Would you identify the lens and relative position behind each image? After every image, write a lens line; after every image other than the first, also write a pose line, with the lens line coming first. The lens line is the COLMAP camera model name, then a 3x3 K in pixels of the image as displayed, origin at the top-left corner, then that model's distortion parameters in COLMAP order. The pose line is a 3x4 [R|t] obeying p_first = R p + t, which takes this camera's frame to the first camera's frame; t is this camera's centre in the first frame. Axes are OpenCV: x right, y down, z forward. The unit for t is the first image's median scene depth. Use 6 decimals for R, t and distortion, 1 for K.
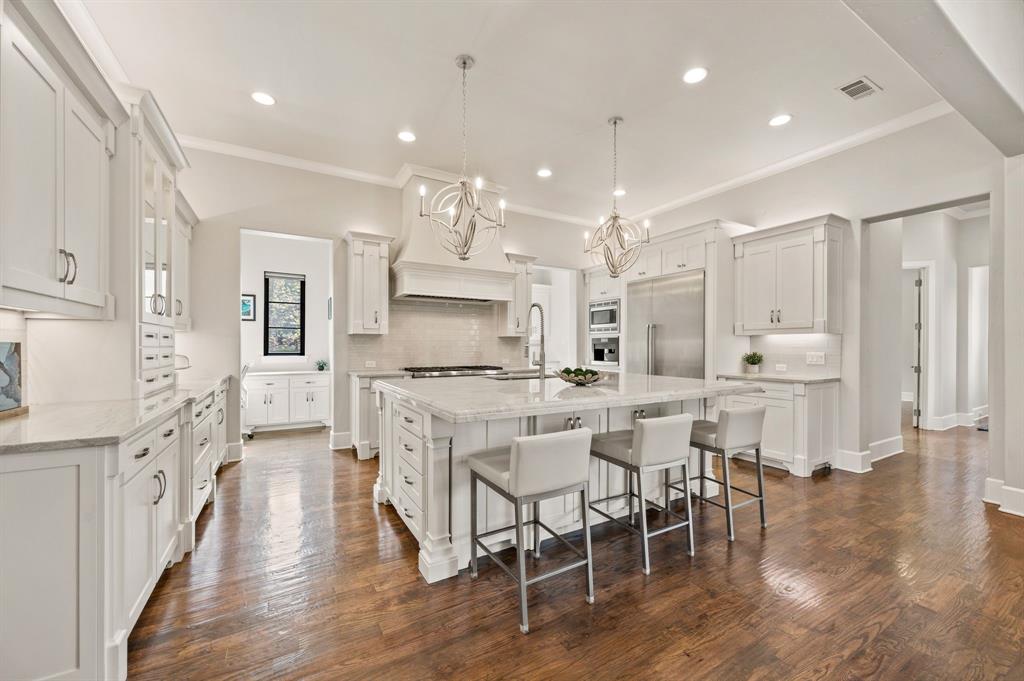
lens RADIAL K [[411.3, 0, 522.3], [0, 411.3, 348.6], [0, 0, 1]] dist [0.001981, -0.001067]
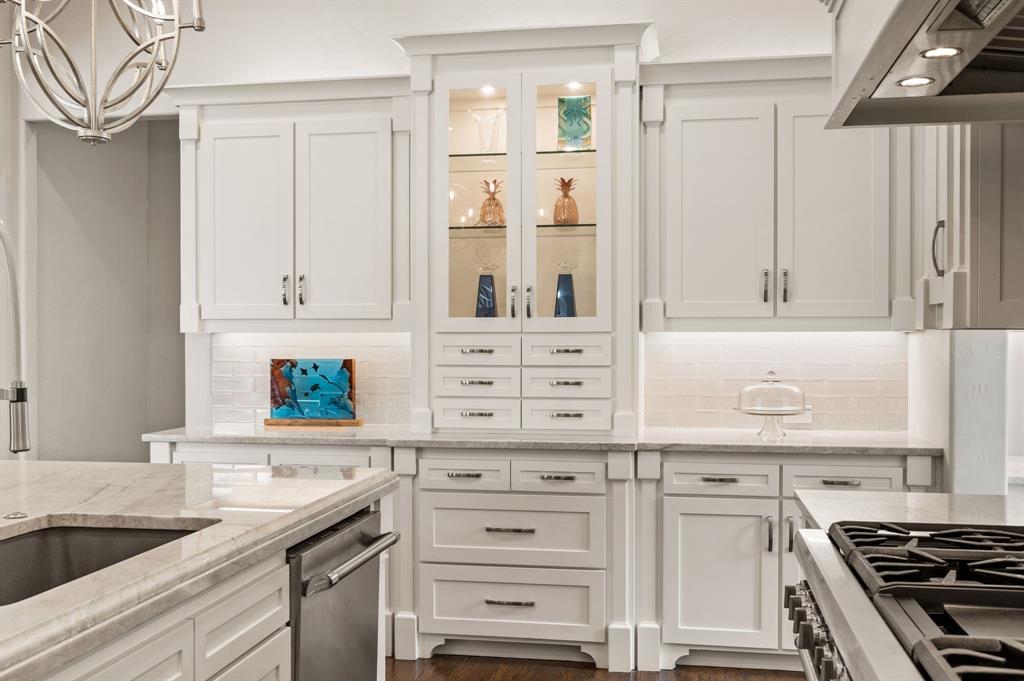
lens RADIAL K [[1011.5, 0, 509.0], [0, 1011.5, 348.8], [0, 0, 1]] dist [-0.000578, 0.000000]
pose [[-0.655845, 0.008939, -0.754842, 0.180790], [-0.006236, 0.999832, 0.017258, -0.032622], [0.754869, 0.016025, -0.655679, 1.123770]]
